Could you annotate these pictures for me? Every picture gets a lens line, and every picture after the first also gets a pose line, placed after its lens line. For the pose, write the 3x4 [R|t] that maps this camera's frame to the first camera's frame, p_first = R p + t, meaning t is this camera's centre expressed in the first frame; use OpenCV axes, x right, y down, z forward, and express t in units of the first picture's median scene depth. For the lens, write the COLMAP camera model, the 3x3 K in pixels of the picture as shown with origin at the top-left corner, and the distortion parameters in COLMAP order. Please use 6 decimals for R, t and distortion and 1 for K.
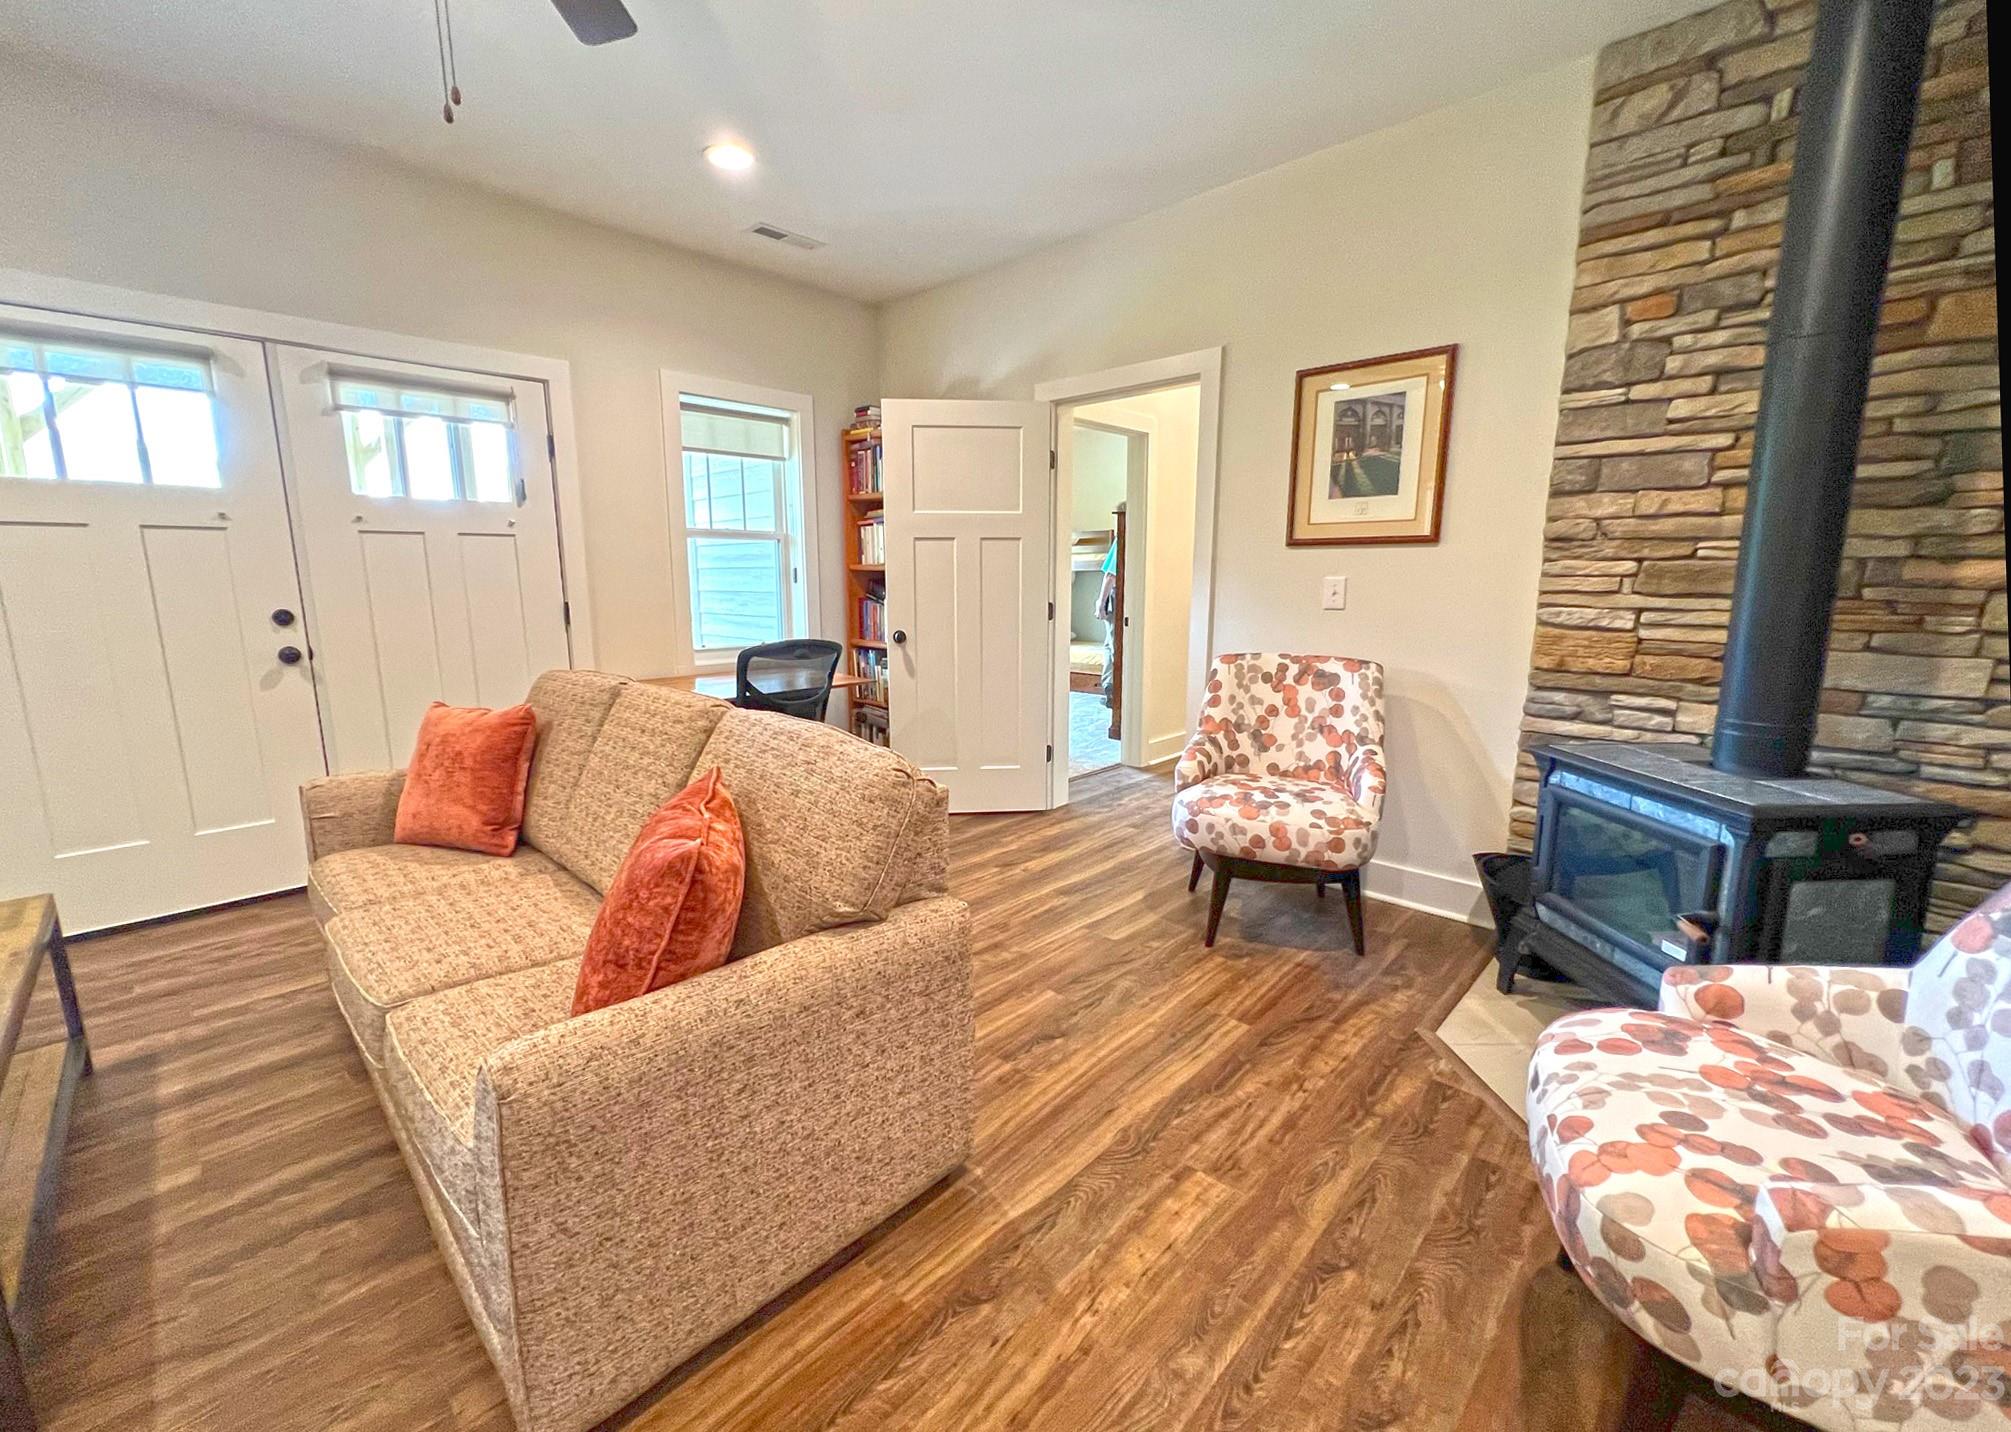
lens RADIAL K [[819.7, 0, 984.8], [0, 819.7, 720.6], [0, 0, 1]] dist [-0.000878, -0.000265]
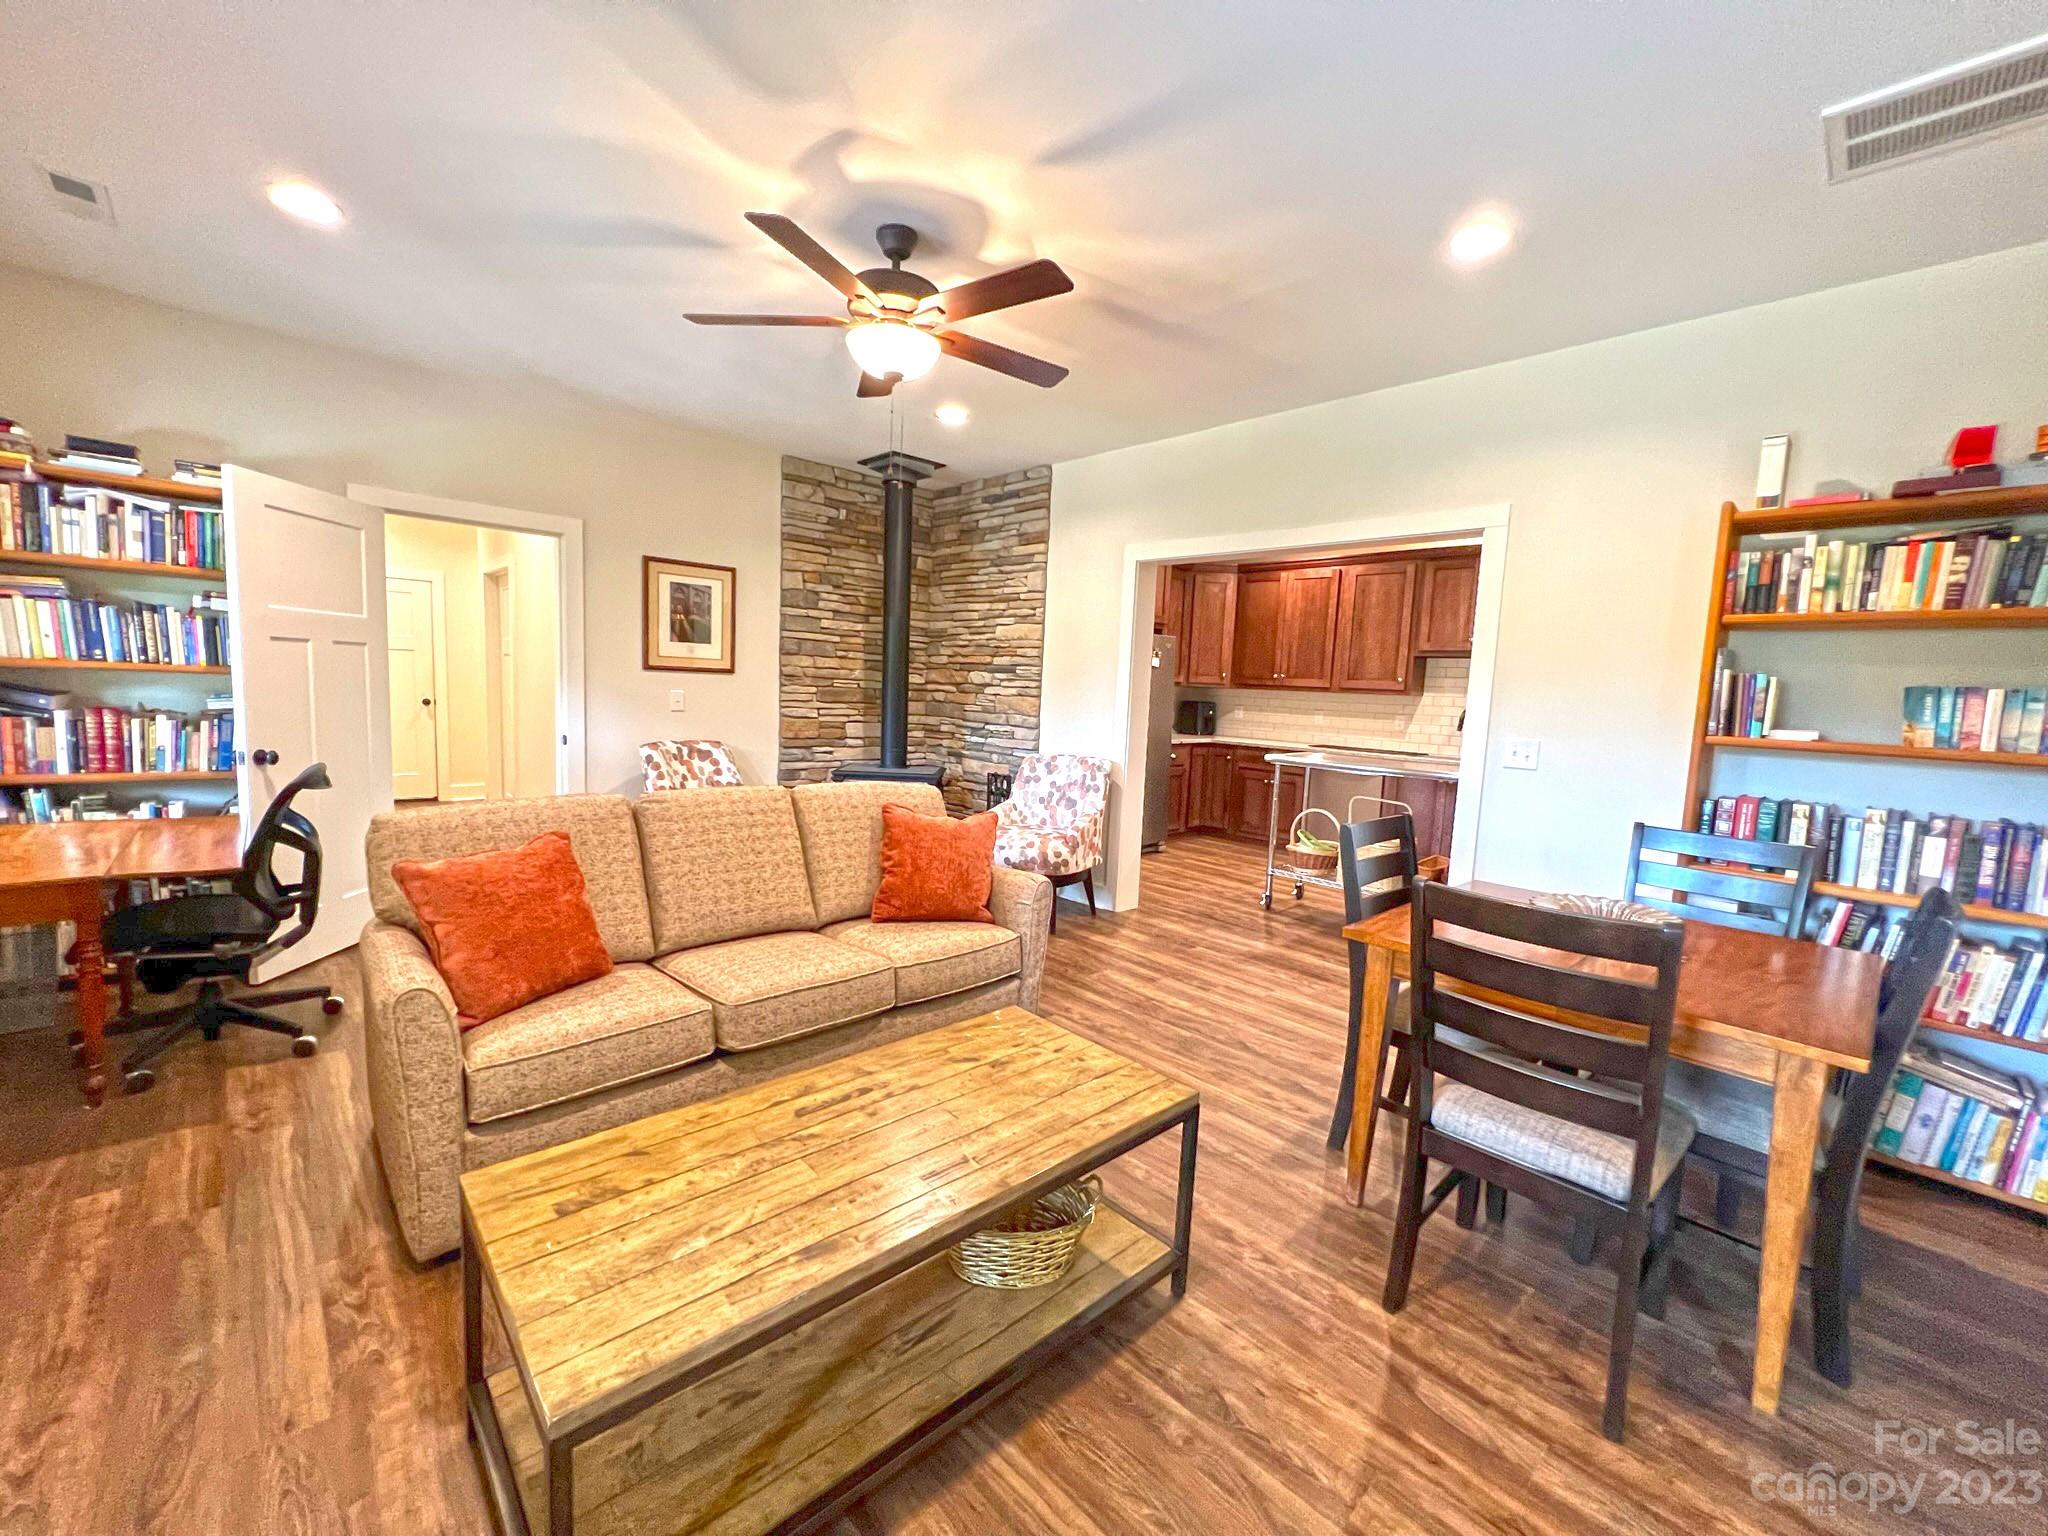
lens RADIAL K [[818.3, 0, 1017.5], [0, 818.3, 767.5], [0, 0, 1]] dist [-0.002342, -0.000120]
pose [[0.041893, -0.094663, 0.994628, -1.379531], [0.137571, 0.986566, 0.088101, -0.095789], [-0.989606, 0.133141, 0.054353, 0.350485]]
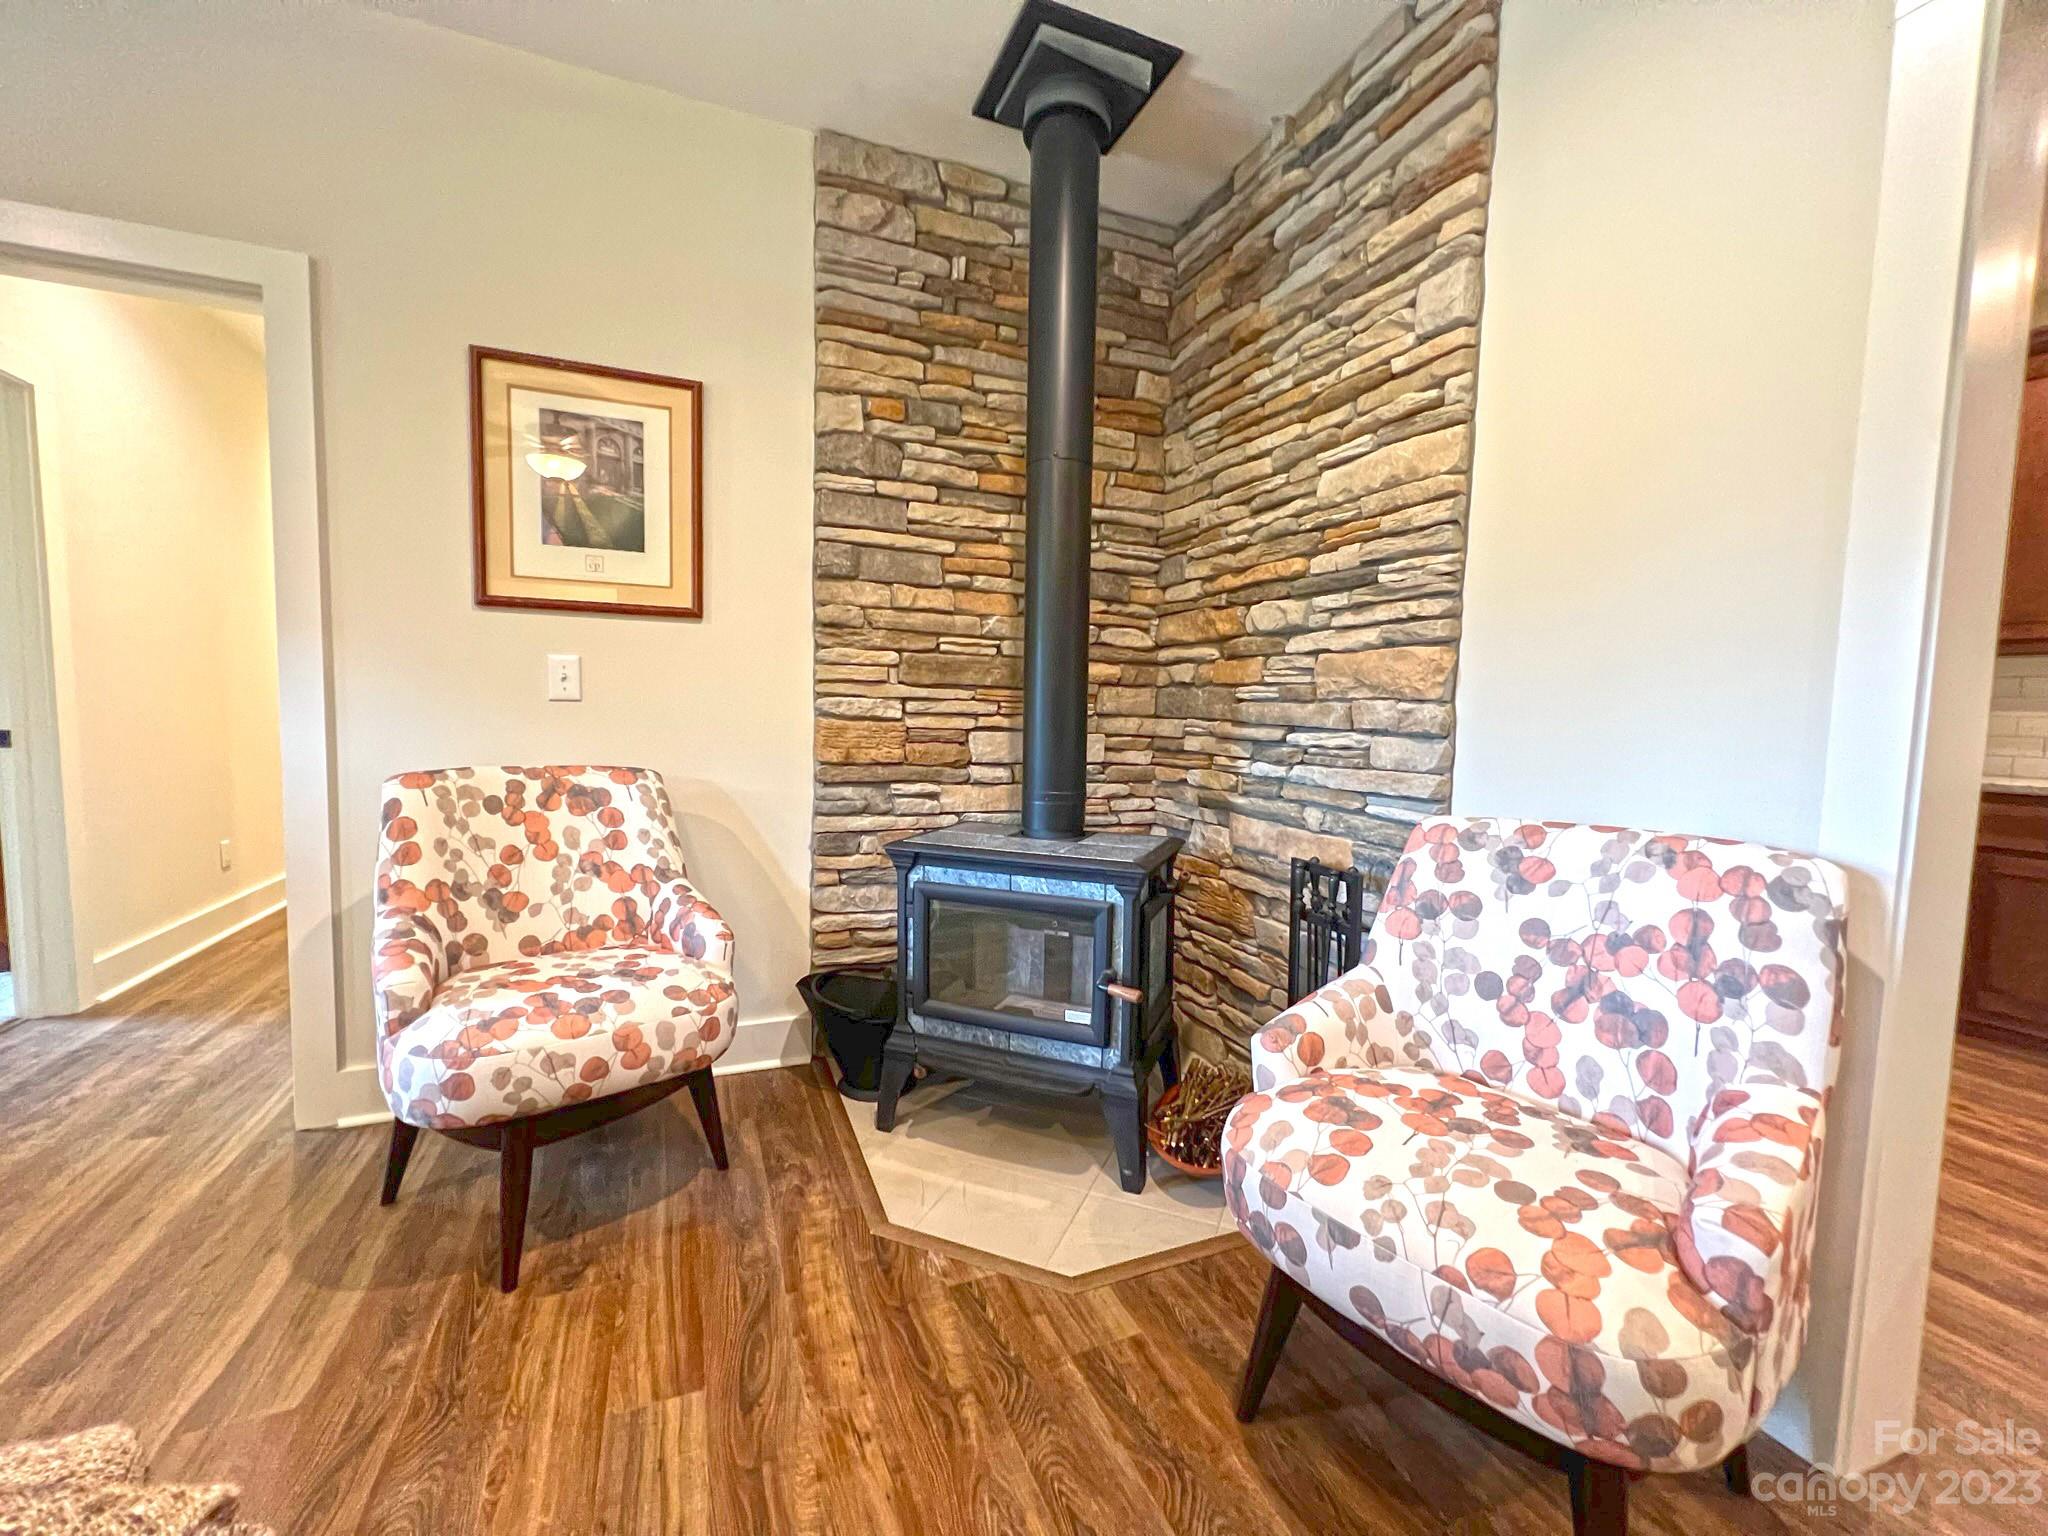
lens RADIAL K [[818.3, 0, 1020.2], [0, 818.3, 769.0], [0, 0, 1]] dist [-0.002342, -0.000120]
pose [[0.401393, -0.055141, 0.914244, -0.080184], [0.139674, 0.990196, -0.001601, -0.026480], [-0.905193, 0.128339, 0.405160, 0.451866]]
